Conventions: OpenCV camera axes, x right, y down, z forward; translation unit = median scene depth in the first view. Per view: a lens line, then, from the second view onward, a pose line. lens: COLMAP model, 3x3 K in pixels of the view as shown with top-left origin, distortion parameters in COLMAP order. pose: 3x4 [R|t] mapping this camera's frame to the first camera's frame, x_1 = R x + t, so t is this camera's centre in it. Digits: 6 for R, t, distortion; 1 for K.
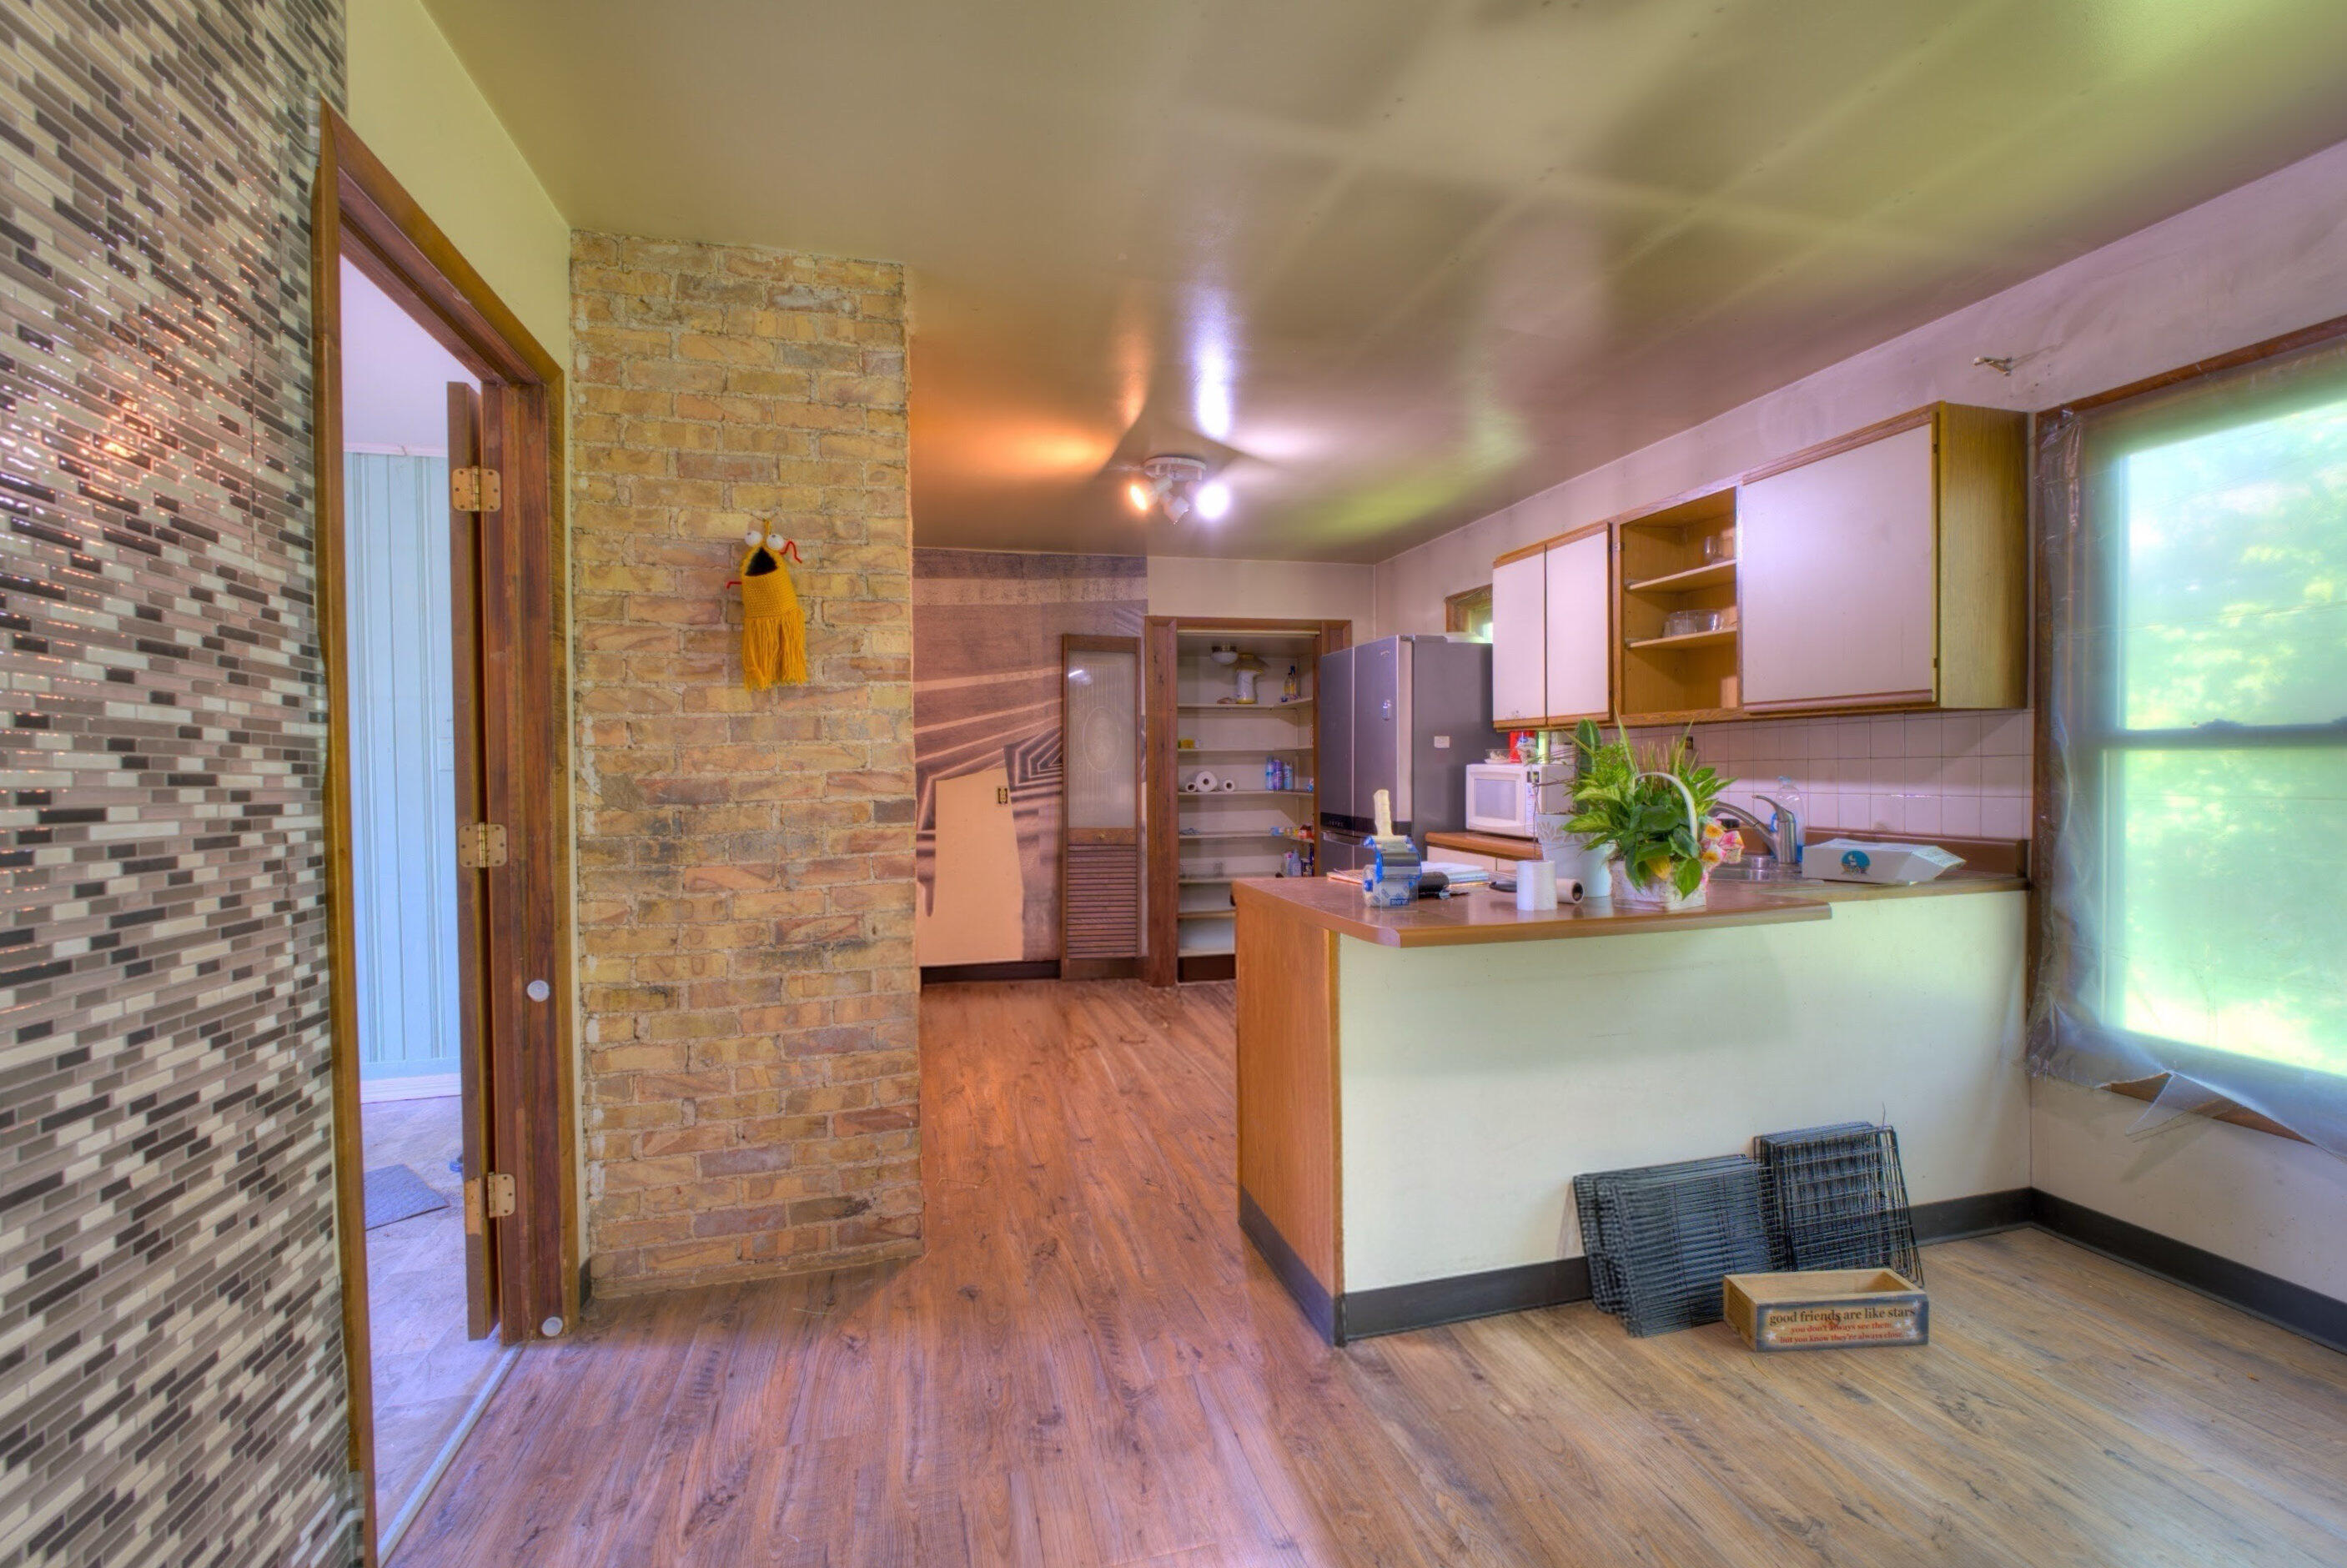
lens RADIAL K [[1016.4, 0, 1173.6], [0, 1016.4, 778.8], [0, 0, 1]] dist [-0.055483, 0.006298]
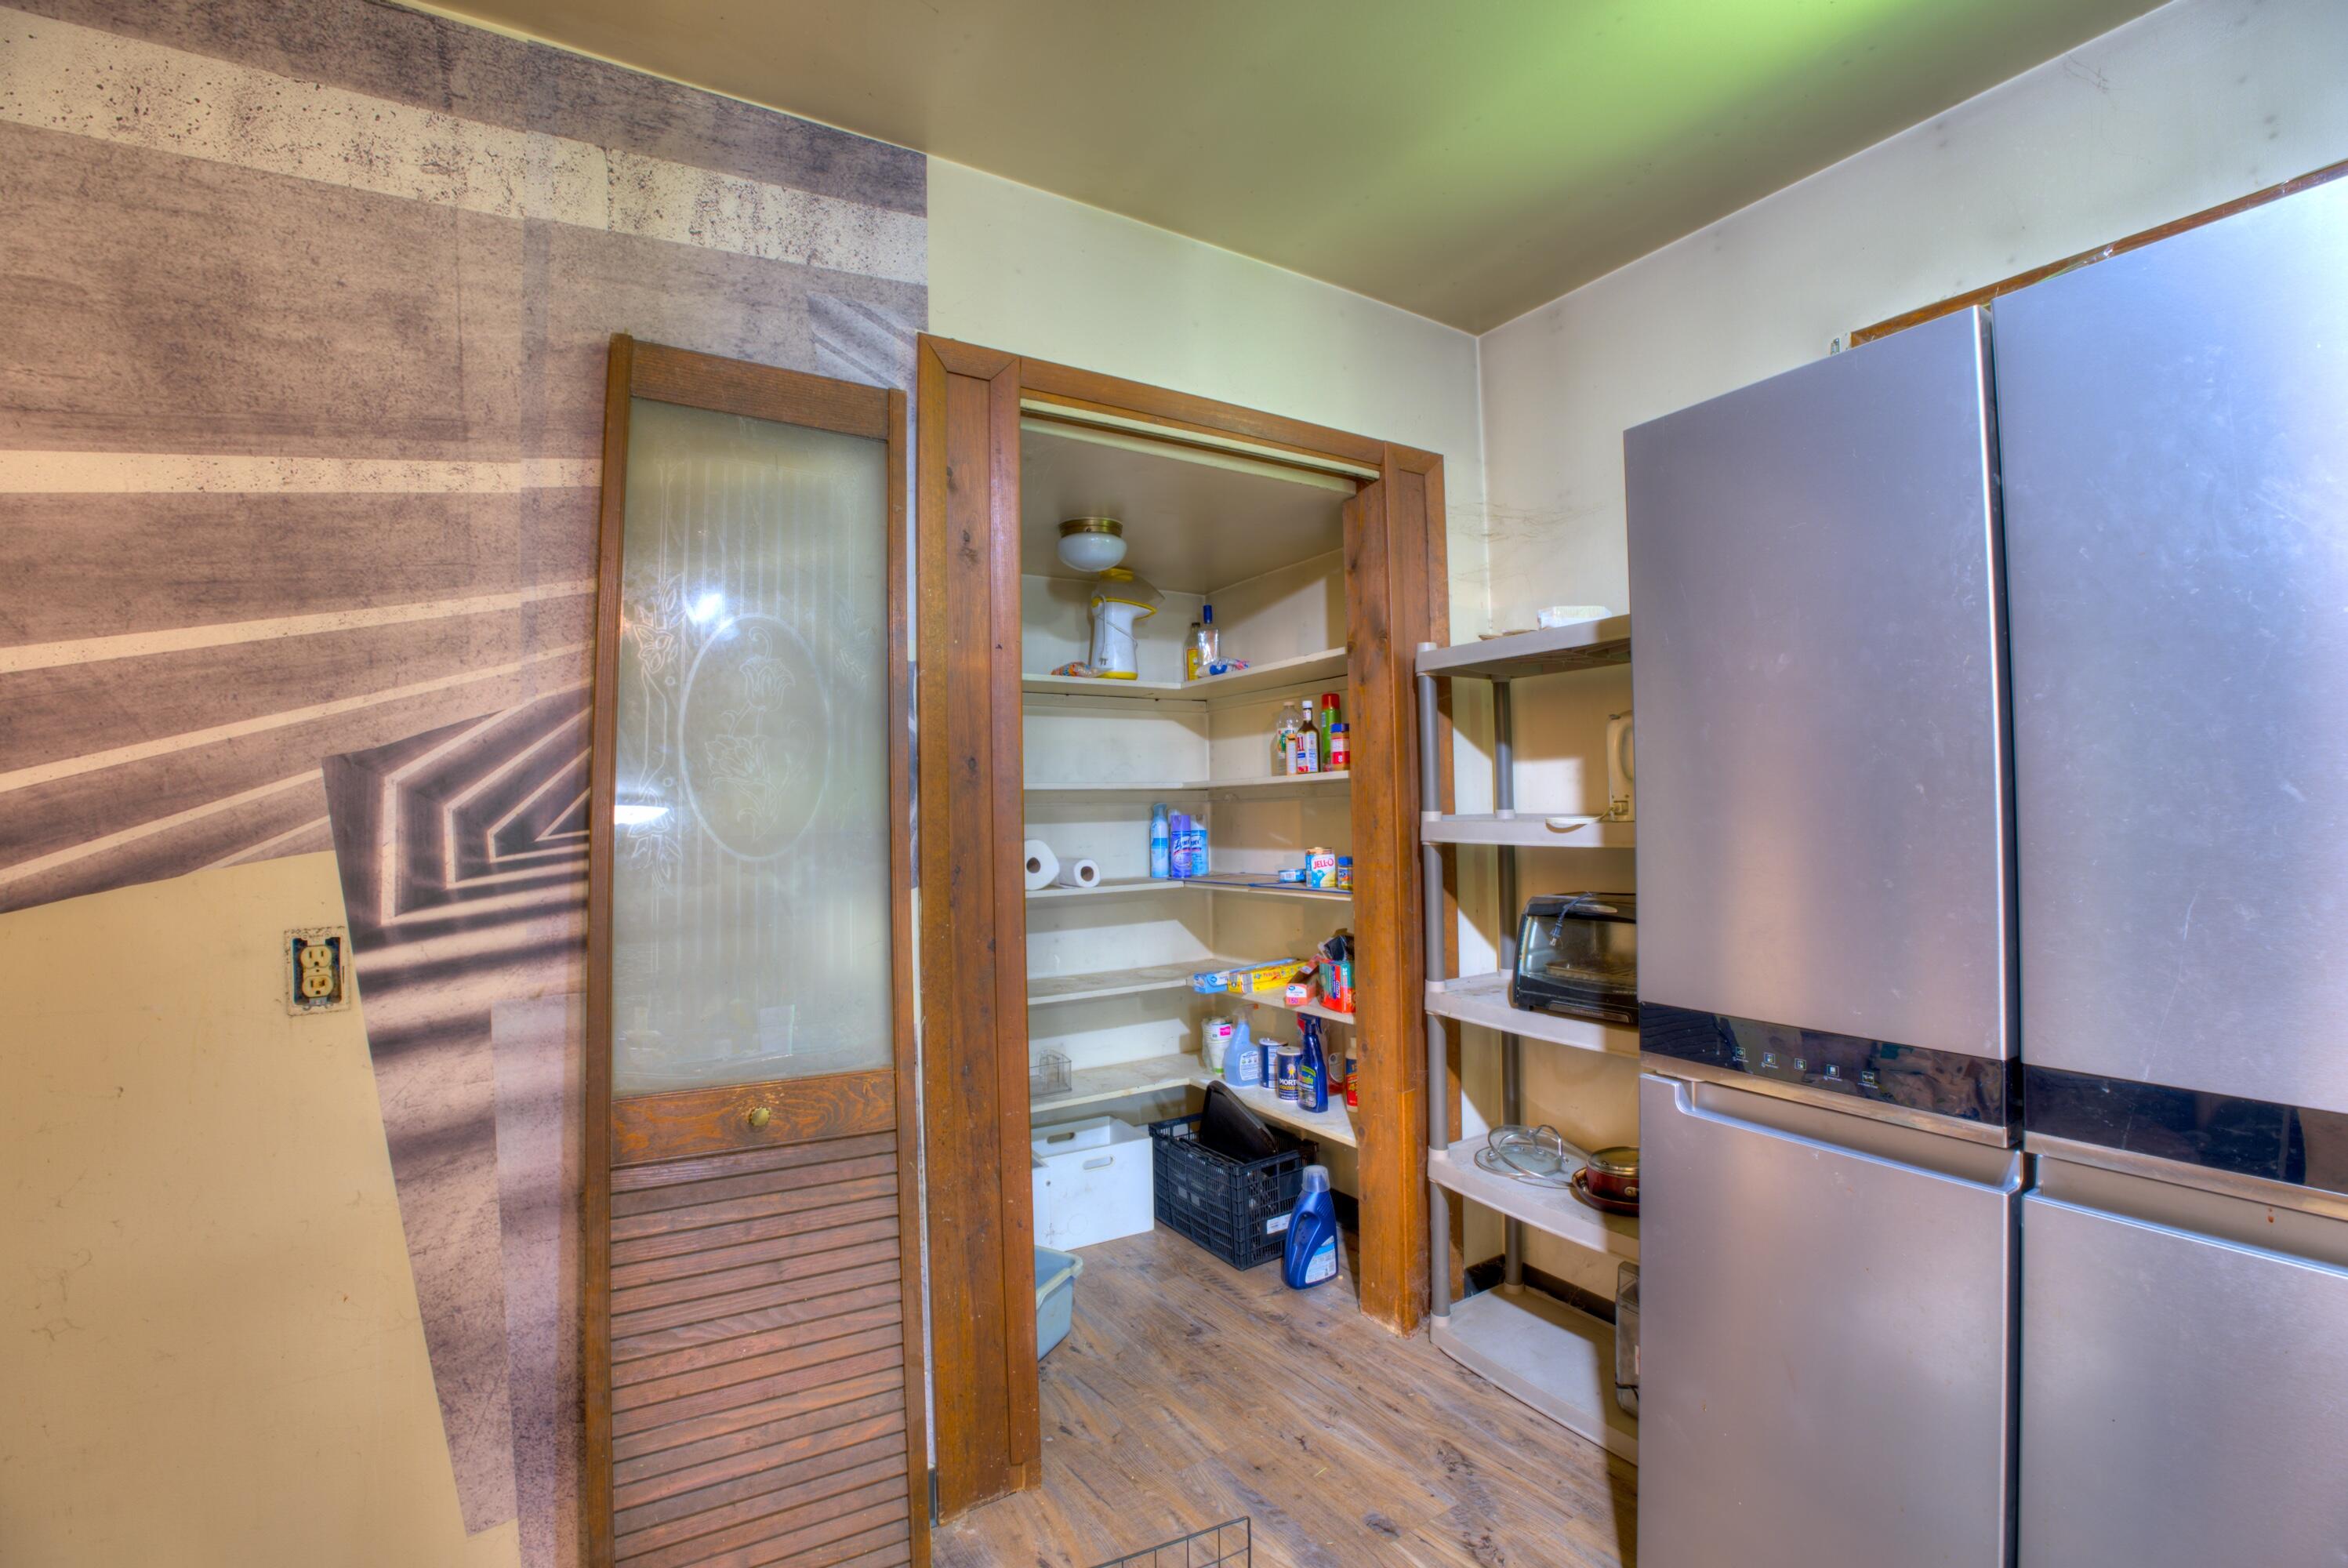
lens RADIAL K [[1032.6, 0, 1176.3], [0, 1032.6, 785.1], [0, 0, 1]] dist [-0.053194, 0.007147]
pose [[0.952349, 0.001469, 0.305006, -0.048314], [0.011563, 0.999096, -0.040919, -0.014137], [-0.304791, 0.042496, 0.951471, 0.711038]]
